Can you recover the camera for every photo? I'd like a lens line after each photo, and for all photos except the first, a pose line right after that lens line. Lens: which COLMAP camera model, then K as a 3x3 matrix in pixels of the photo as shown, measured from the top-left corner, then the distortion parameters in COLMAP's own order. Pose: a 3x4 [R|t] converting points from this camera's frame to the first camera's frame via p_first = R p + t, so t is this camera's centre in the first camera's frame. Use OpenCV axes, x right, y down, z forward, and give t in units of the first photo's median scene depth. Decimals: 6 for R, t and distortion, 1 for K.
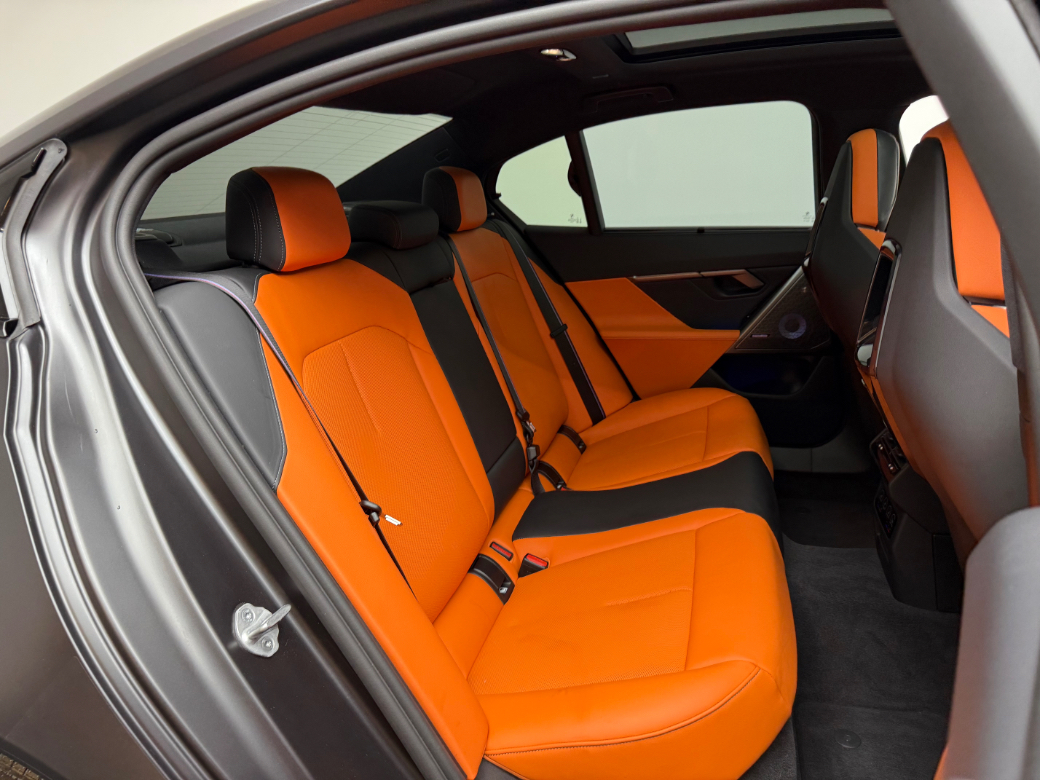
lens RADIAL K [[750.8, 0, 520.0], [0, 750.8, 390.0], [0, 0, 1]] dist [0.105776, -0.152410]
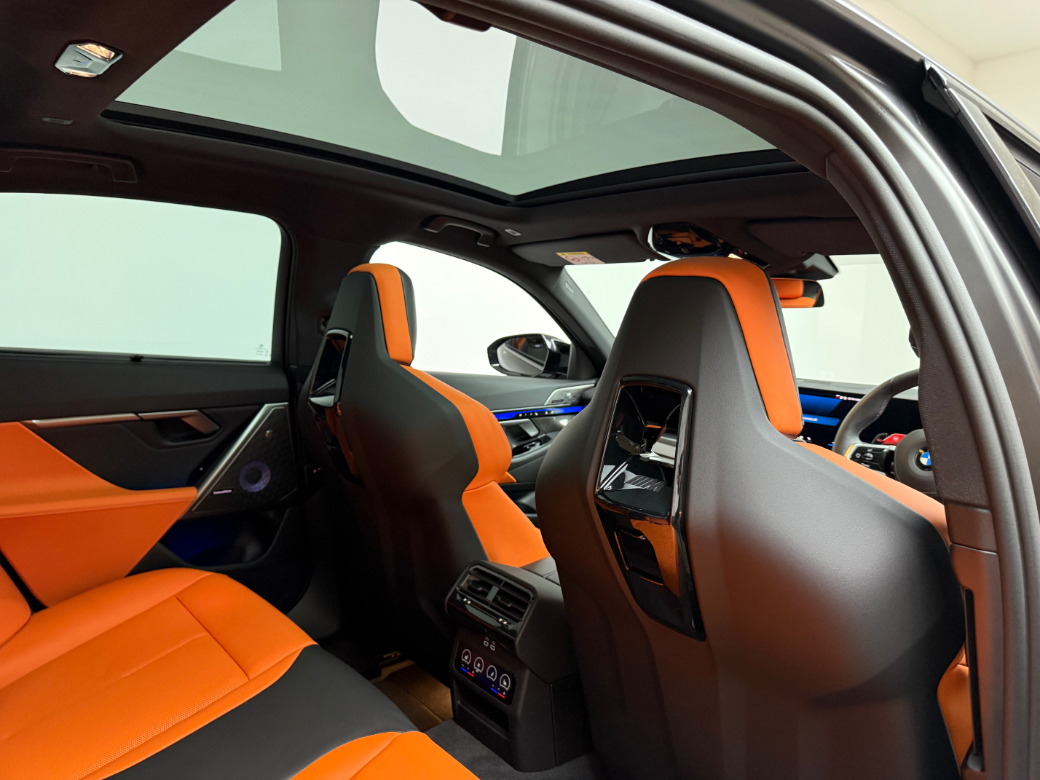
lens RADIAL K [[750.8, 0, 520.0], [0, 750.8, 390.0], [0, 0, 1]] dist [0.105776, -0.152410]
pose [[0.566103, 0.015643, 0.824186, -0.164212], [0.137405, 0.984042, -0.113055, -0.043297], [-0.812802, 0.177248, 0.554920, 0.282135]]
